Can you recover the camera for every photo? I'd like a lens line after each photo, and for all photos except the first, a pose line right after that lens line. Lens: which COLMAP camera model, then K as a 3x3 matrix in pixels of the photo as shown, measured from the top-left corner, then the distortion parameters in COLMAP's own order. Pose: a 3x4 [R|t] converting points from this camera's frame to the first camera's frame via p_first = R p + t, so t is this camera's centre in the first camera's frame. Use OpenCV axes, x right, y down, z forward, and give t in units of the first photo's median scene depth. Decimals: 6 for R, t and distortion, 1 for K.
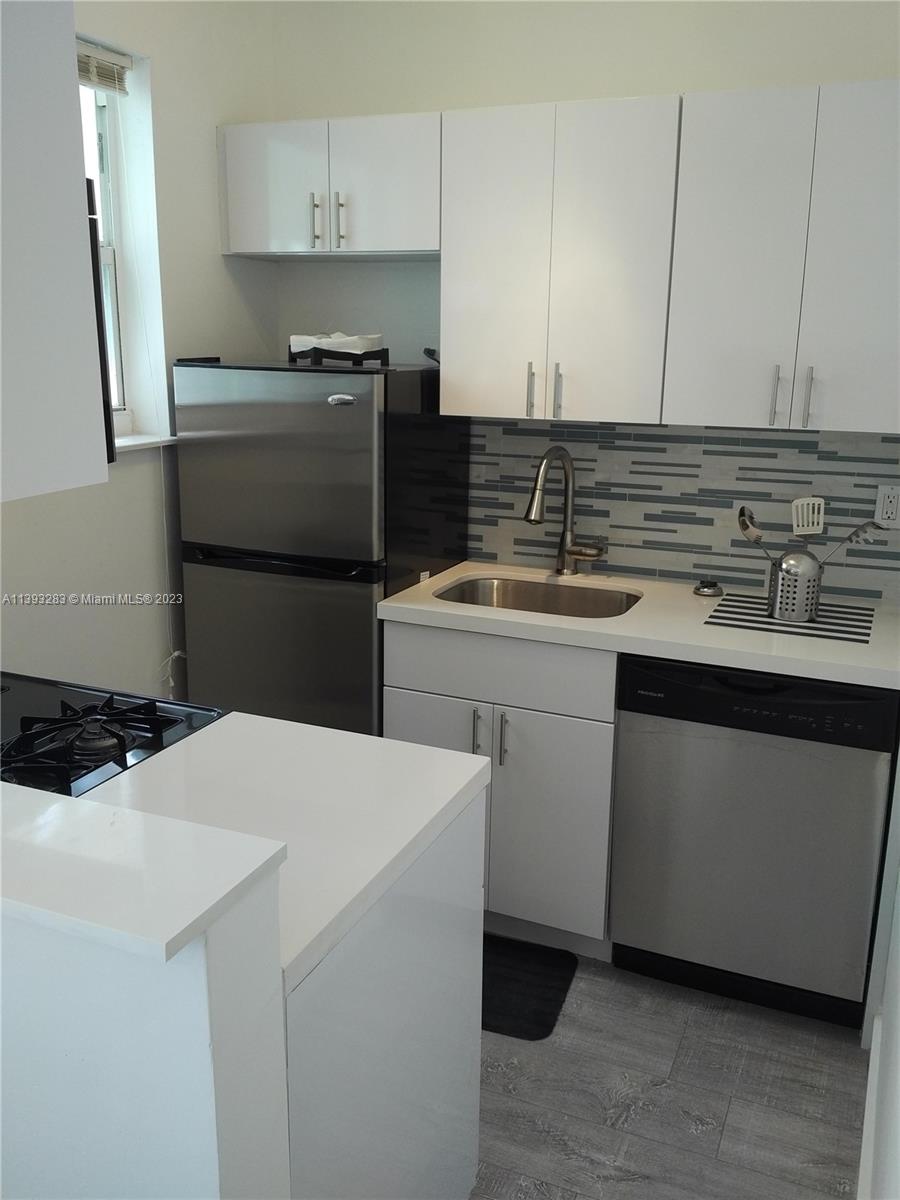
lens RADIAL K [[1049.3, 0, 450.0], [0, 1049.3, 600.0], [0, 0, 1]] dist [0.139800, -0.243346]
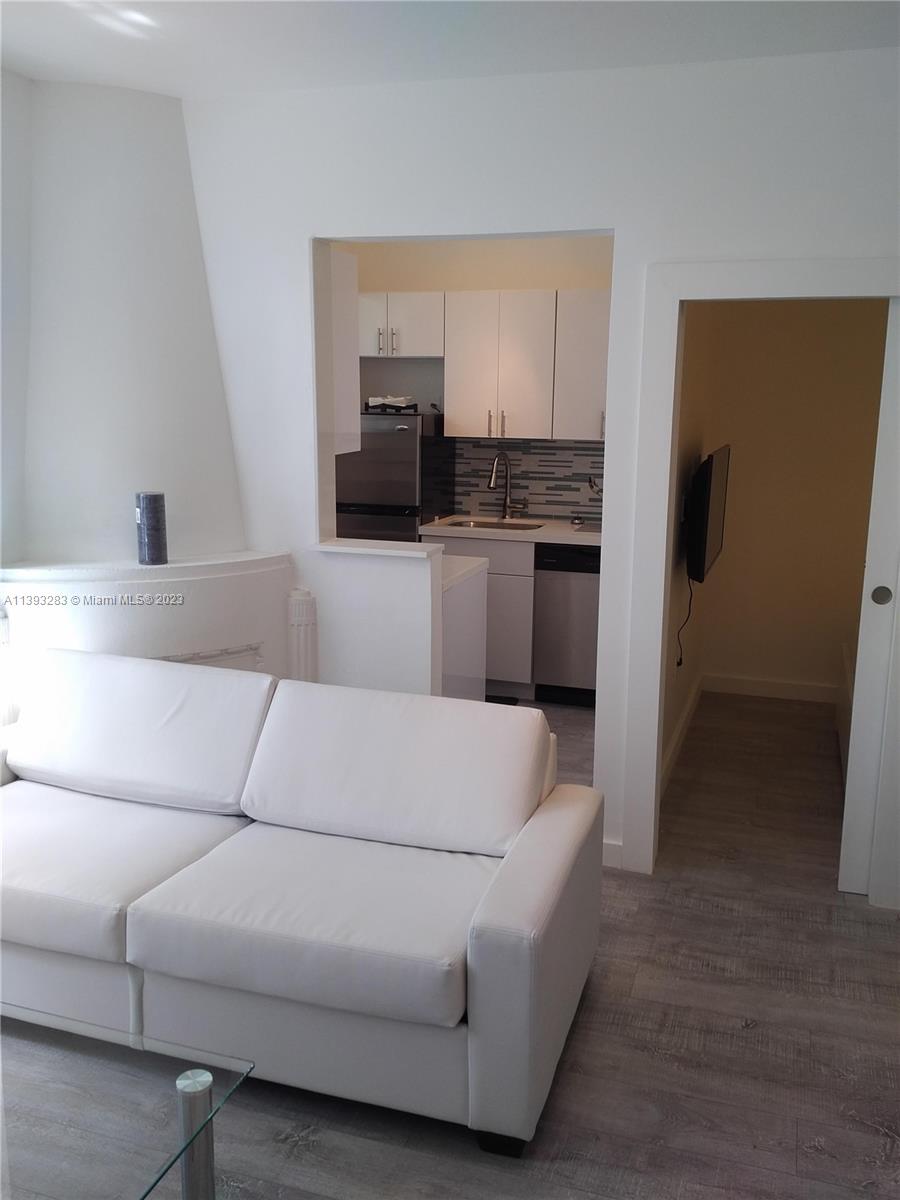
lens RADIAL K [[1049.3, 0, 450.0], [0, 1049.3, 600.0], [0, 0, 1]] dist [0.139800, -0.243346]
pose [[0.996381, -0.015237, 0.083620, -0.163426], [0.019336, 0.998639, -0.048430, 0.222558], [-0.082768, 0.049872, 0.995320, -0.937279]]
